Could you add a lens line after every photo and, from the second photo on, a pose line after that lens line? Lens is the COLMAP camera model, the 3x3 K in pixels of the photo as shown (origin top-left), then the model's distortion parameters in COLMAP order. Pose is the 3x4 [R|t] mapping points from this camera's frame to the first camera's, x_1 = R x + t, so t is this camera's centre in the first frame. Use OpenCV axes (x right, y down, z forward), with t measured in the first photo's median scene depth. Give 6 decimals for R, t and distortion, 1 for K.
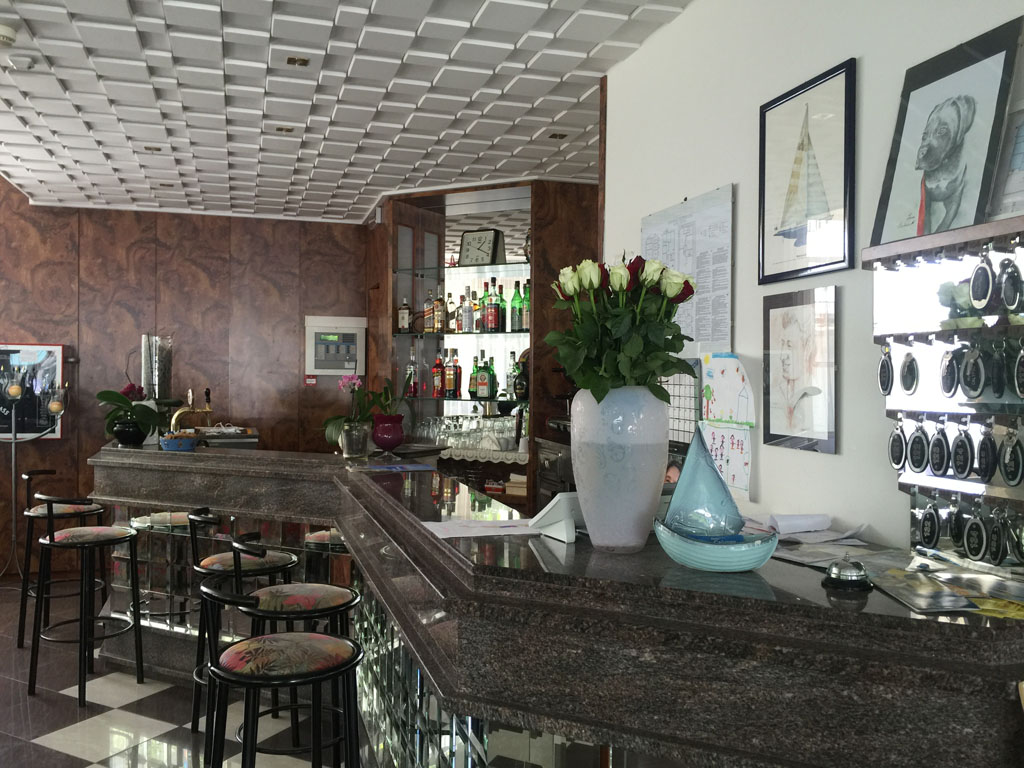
lens RADIAL K [[898.4, 0, 507.2], [0, 898.4, 376.6], [0, 0, 1]] dist [0.034578, -0.008335]
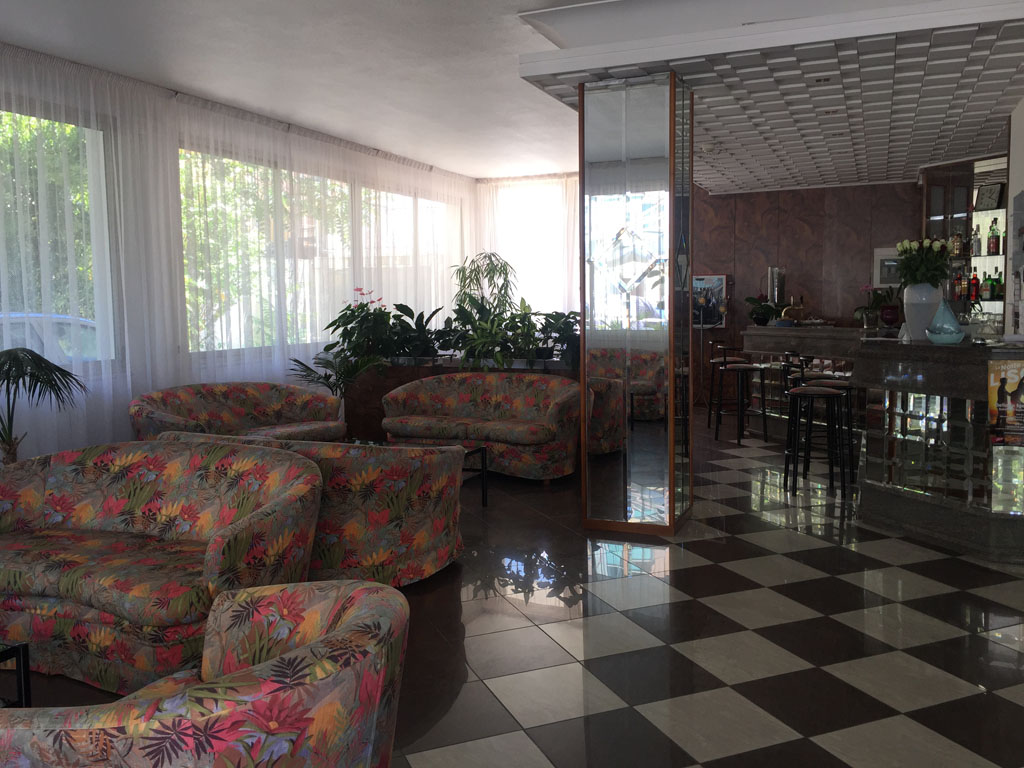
lens RADIAL K [[898.4, 0, 509.3], [0, 898.4, 376.8], [0, 0, 1]] dist [0.034578, -0.008335]
pose [[0.780079, 0.035238, -0.624688, 0.276275], [0.018513, 0.996676, 0.079339, 0.016395], [0.625407, -0.073456, 0.776833, -0.628620]]
